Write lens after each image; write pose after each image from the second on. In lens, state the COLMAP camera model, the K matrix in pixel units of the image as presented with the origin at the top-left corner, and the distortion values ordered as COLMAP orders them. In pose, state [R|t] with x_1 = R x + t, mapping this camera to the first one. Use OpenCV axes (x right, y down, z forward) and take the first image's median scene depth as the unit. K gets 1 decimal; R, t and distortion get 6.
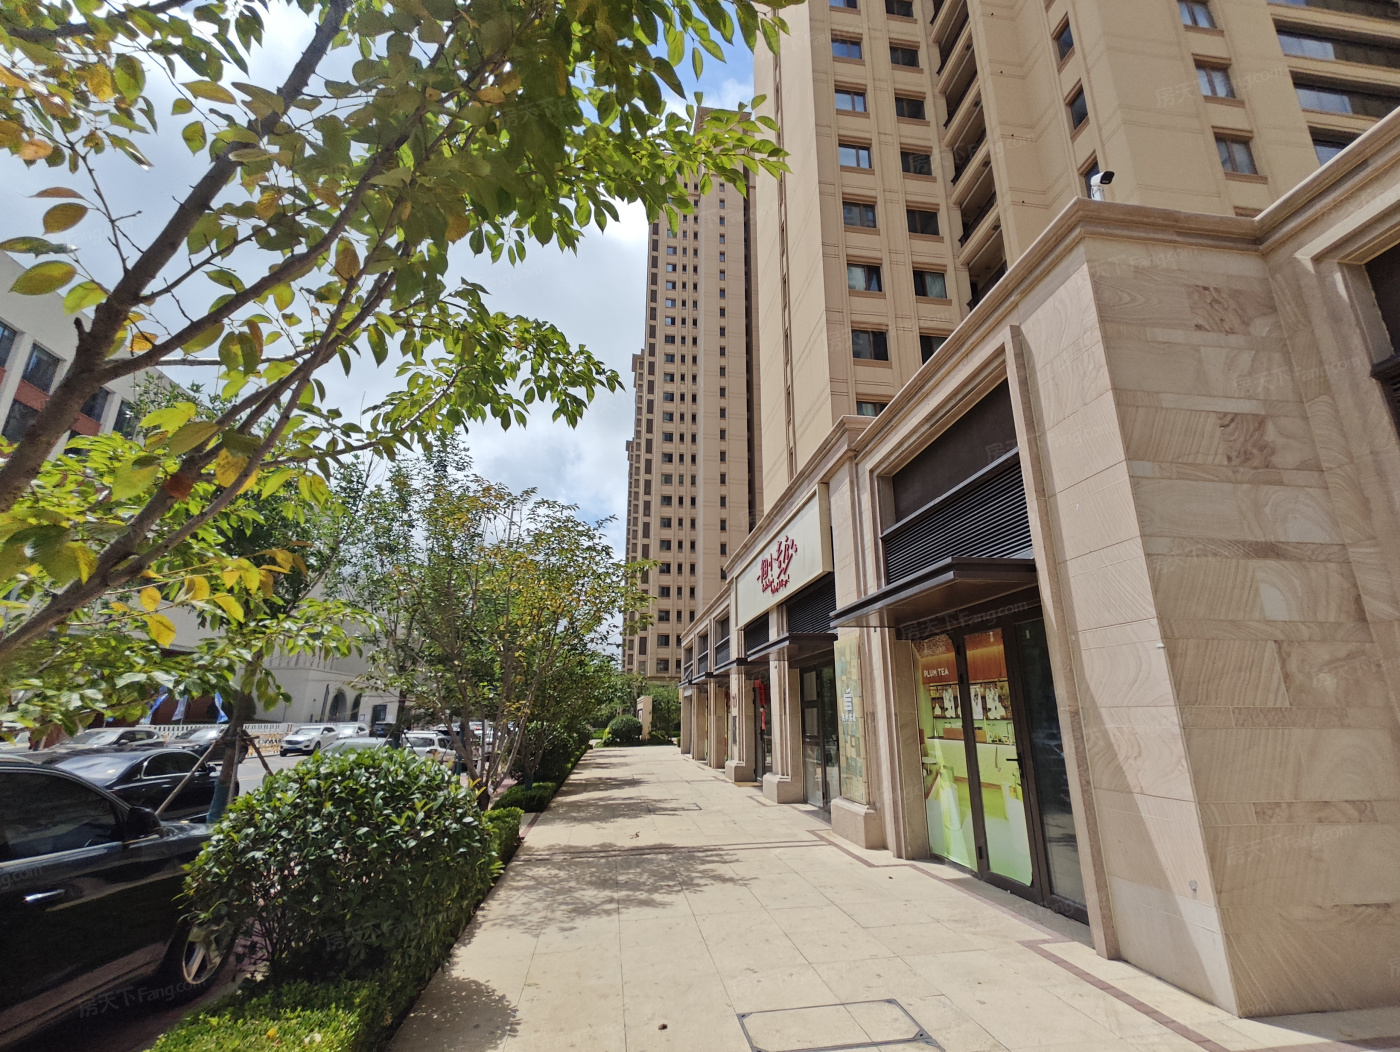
lens RADIAL K [[653.0, 0, 700.0], [0, 653.0, 526.0], [0, 0, 1]] dist [0.017687, -0.000007]
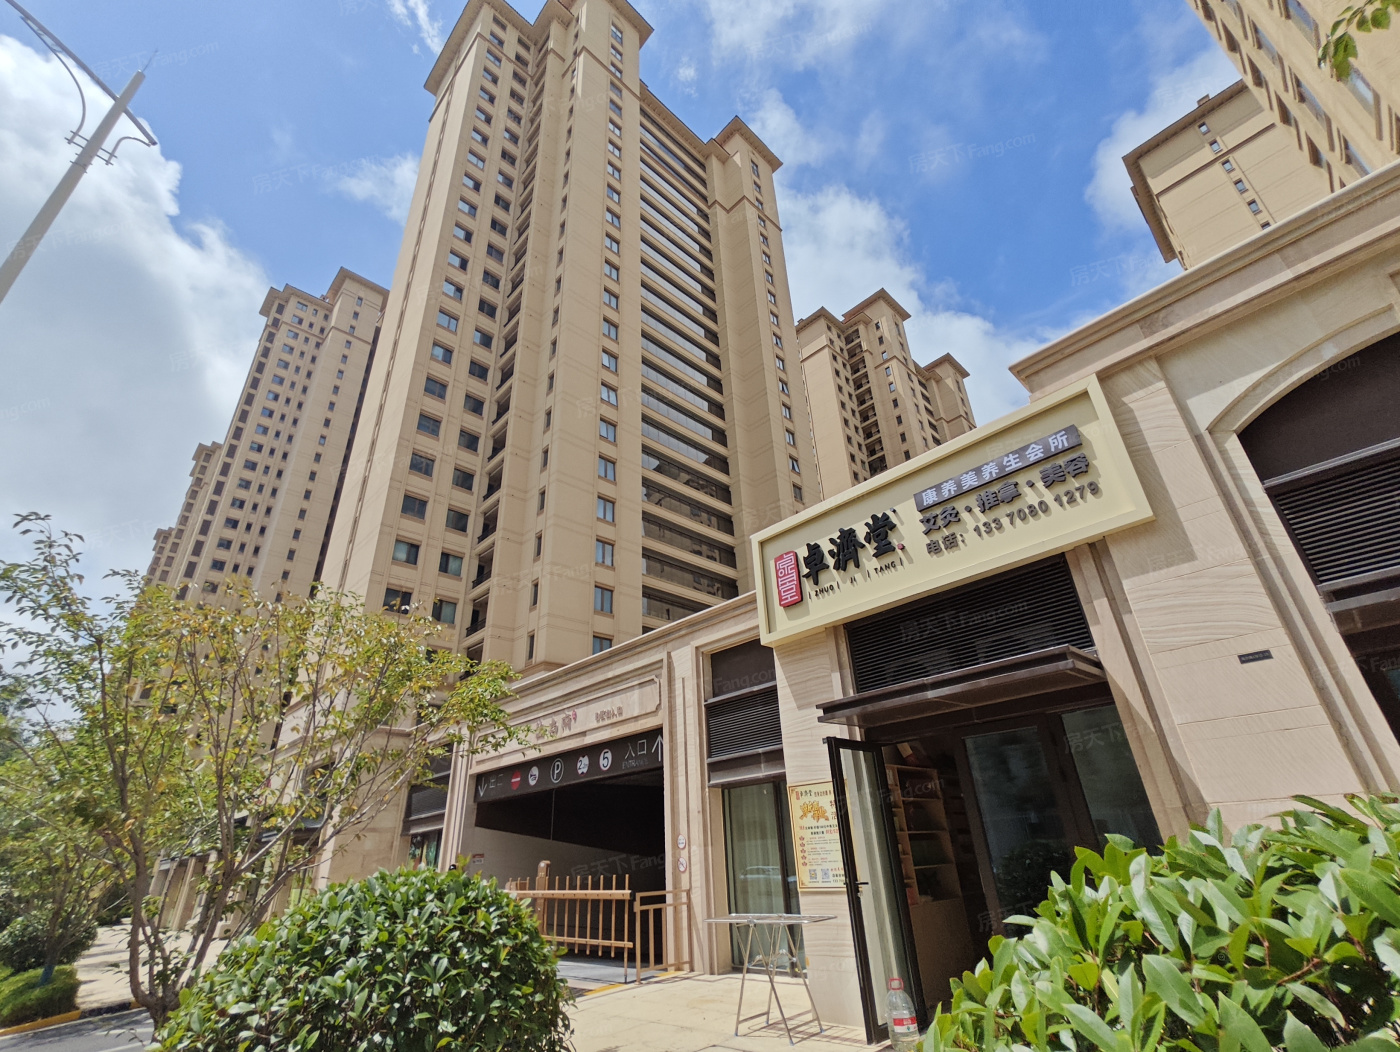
lens RADIAL K [[653.0, 0, 700.0], [0, 653.0, 526.0], [0, 0, 1]] dist [0.017687, -0.000007]
pose [[0.817999, 0.229451, 0.527475, -0.000549], [-0.113107, 0.963255, -0.243610, -0.126341], [-0.563989, 0.139611, 0.813895, -0.495595]]
